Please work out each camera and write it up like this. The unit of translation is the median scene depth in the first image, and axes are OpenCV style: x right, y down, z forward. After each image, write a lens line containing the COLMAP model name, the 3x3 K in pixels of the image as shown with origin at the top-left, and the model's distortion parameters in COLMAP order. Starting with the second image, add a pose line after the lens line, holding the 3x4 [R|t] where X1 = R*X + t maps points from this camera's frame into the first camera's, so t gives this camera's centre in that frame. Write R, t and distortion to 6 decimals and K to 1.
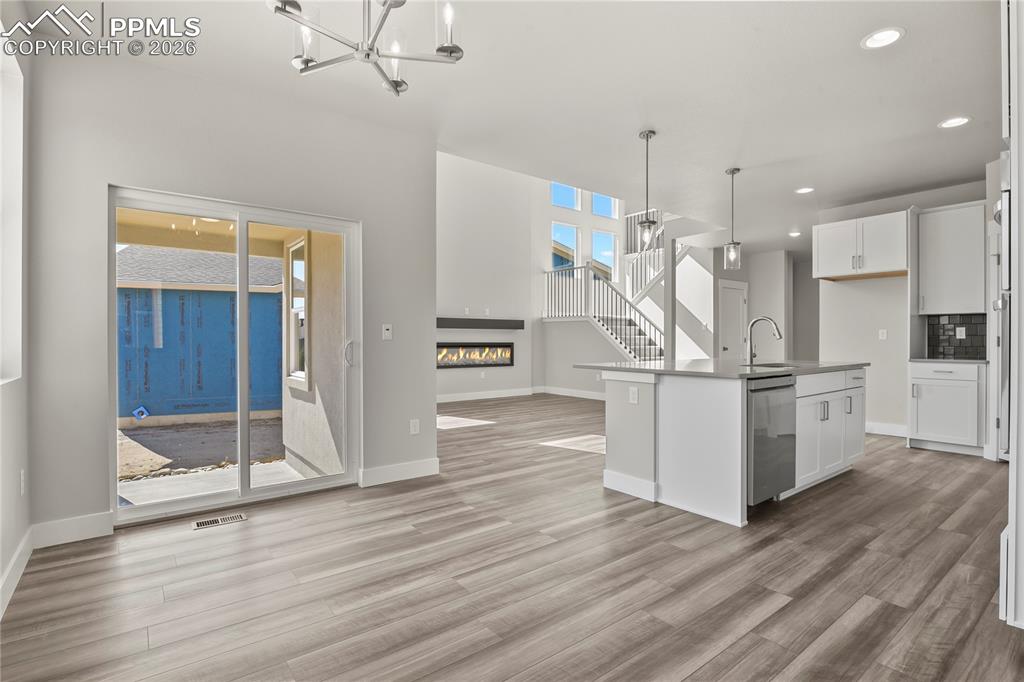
lens RADIAL K [[494.9, 0, 517.9], [0, 494.9, 343.0], [0, 0, 1]] dist [-0.005749, -0.005290]
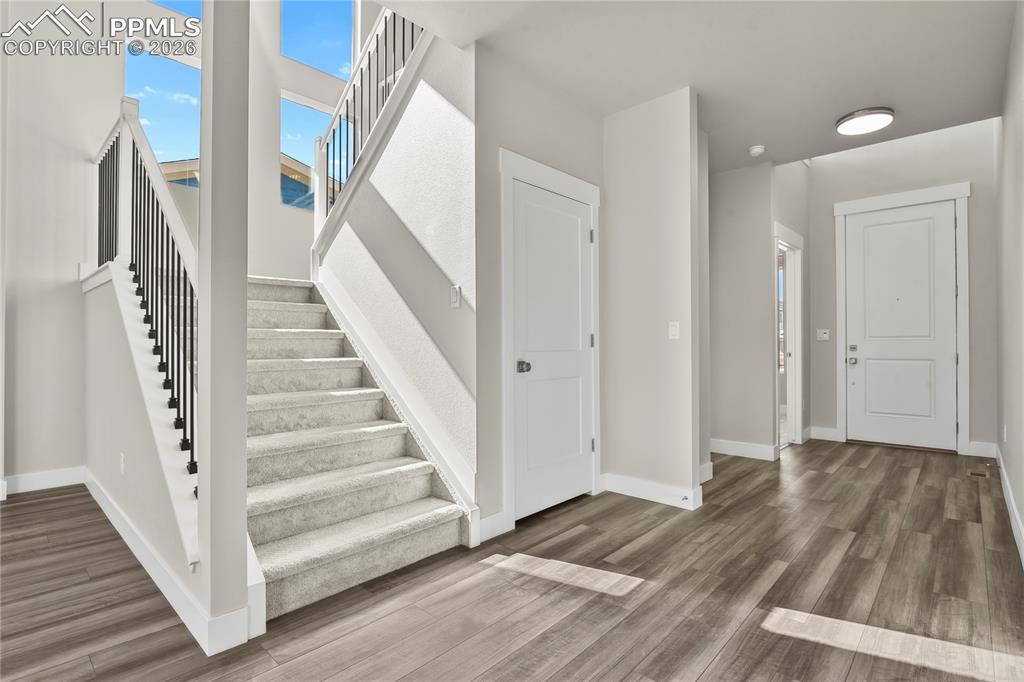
lens RADIAL K [[494.9, 0, 518.3], [0, 494.9, 339.6], [0, 0, 1]] dist [-0.005749, -0.005290]
pose [[0.986256, -0.000676, 0.165222, 0.624850], [0.003017, 0.999899, -0.013917, -0.002194], [-0.165196, 0.014224, 0.986158, 1.172069]]
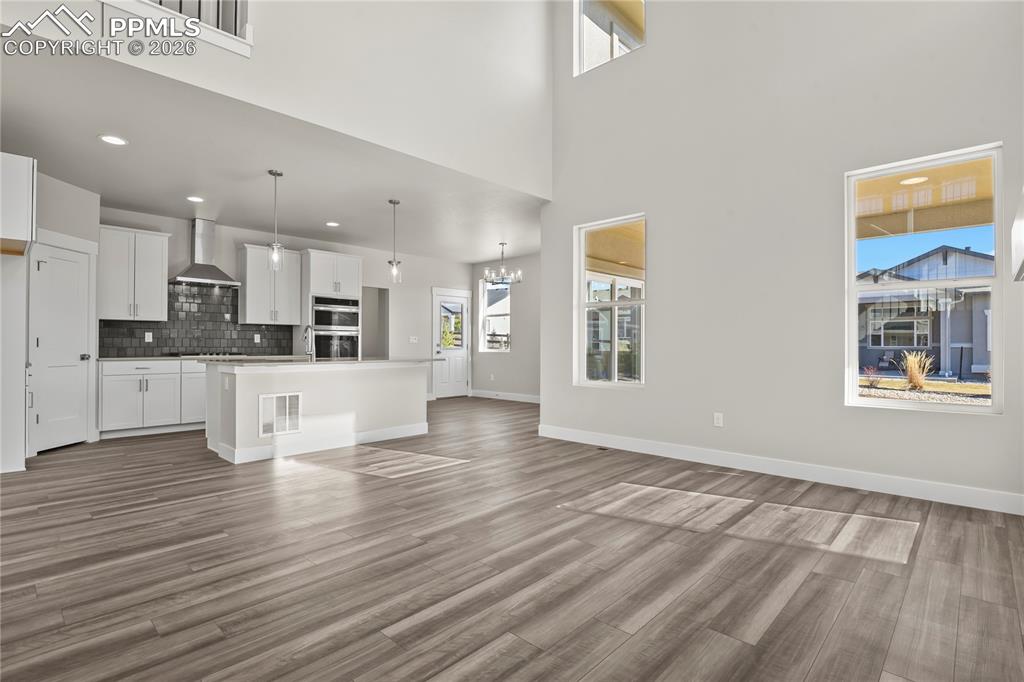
lens RADIAL K [[494.9, 0, 516.1], [0, 494.9, 347.4], [0, 0, 1]] dist [-0.005749, -0.005290]
pose [[-0.988466, 0.000663, -0.151444, 0.093416], [-0.001362, 0.999911, 0.013267, -0.006898], [0.151439, 0.013320, -0.988377, 1.891578]]
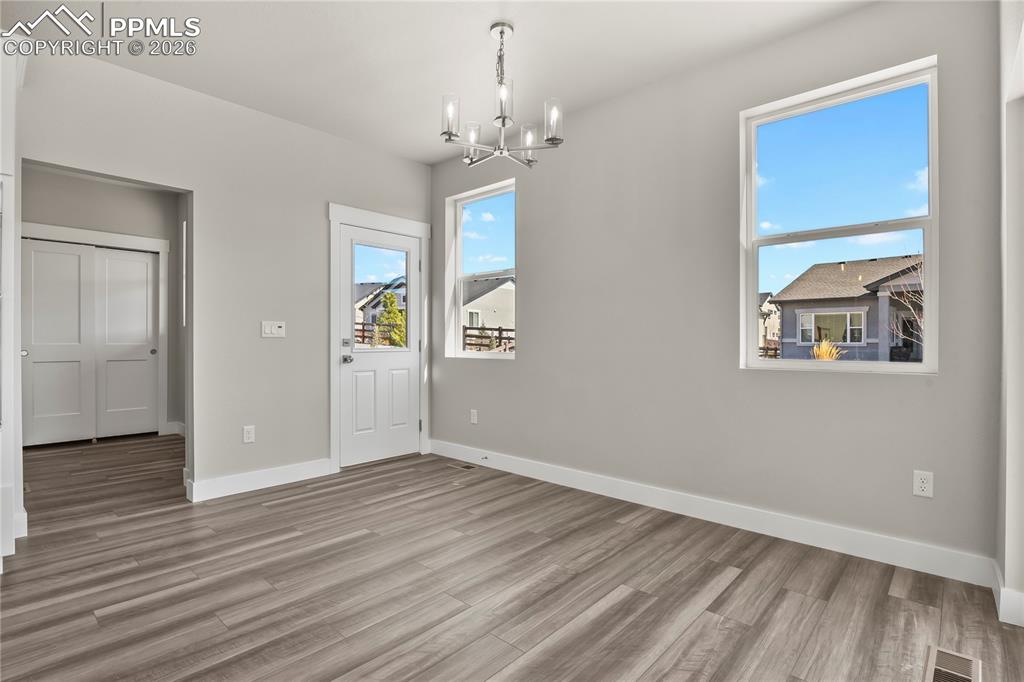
lens RADIAL K [[494.9, 0, 508.9], [0, 494.9, 325.2], [0, 0, 1]] dist [-0.005749, -0.005290]
pose [[-0.986050, -0.008829, -0.166217, -0.022367], [-0.005399, 0.999763, -0.021077, -0.002376], [0.166363, -0.019885, -0.985864, 0.833298]]
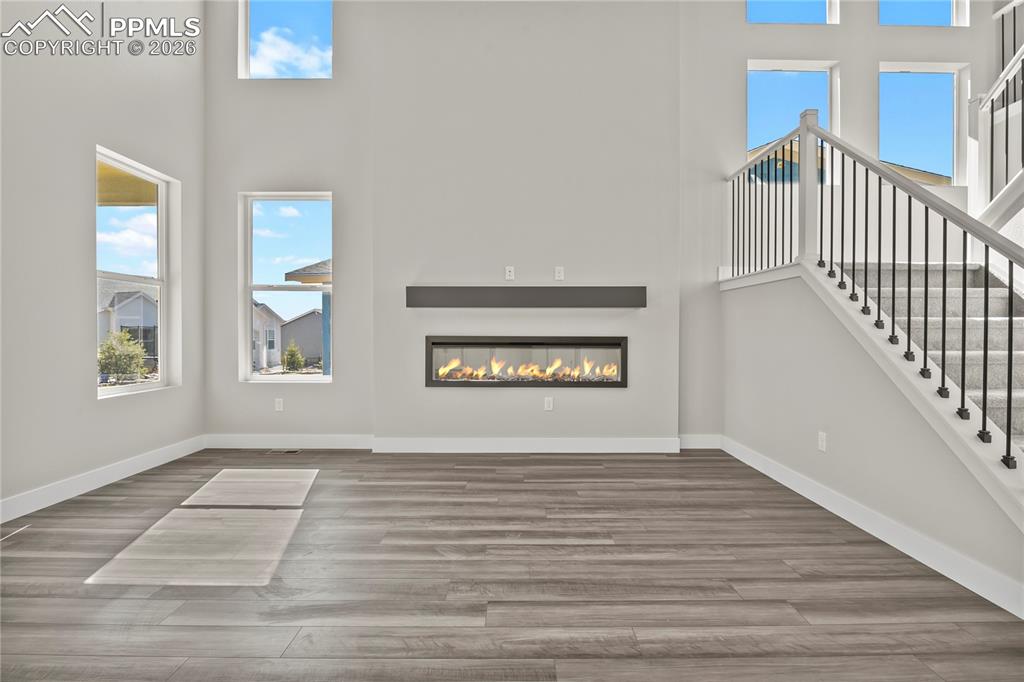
lens RADIAL K [[494.9, 0, 518.1], [0, 494.9, 340.1], [0, 0, 1]] dist [-0.005749, -0.005290]
pose [[0.791261, 0.008056, -0.611426, 0.359309], [-0.005077, 0.999965, 0.006605, -0.000300], [0.611458, -0.002122, 0.791274, 1.076148]]
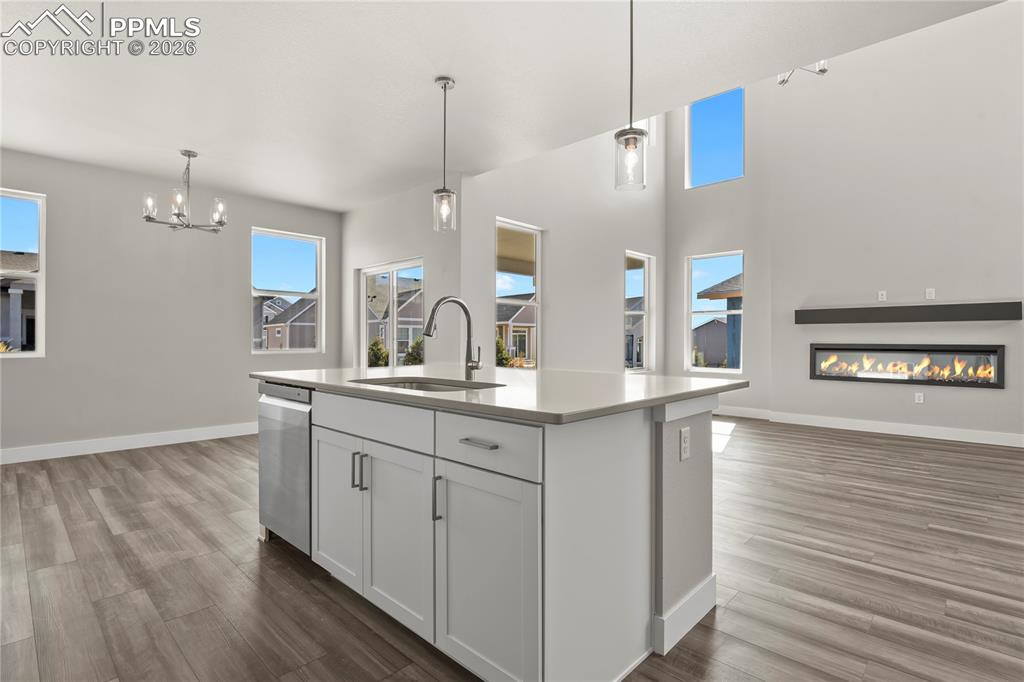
lens RADIAL K [[494.9, 0, 518.0], [0, 494.9, 339.0], [0, 0, 1]] dist [-0.005749, -0.005290]
pose [[0.148182, -0.001832, -0.988958, 0.814685], [-0.008186, 0.999962, -0.003079, -0.002384], [0.988926, 0.008552, 0.148161, 0.756413]]
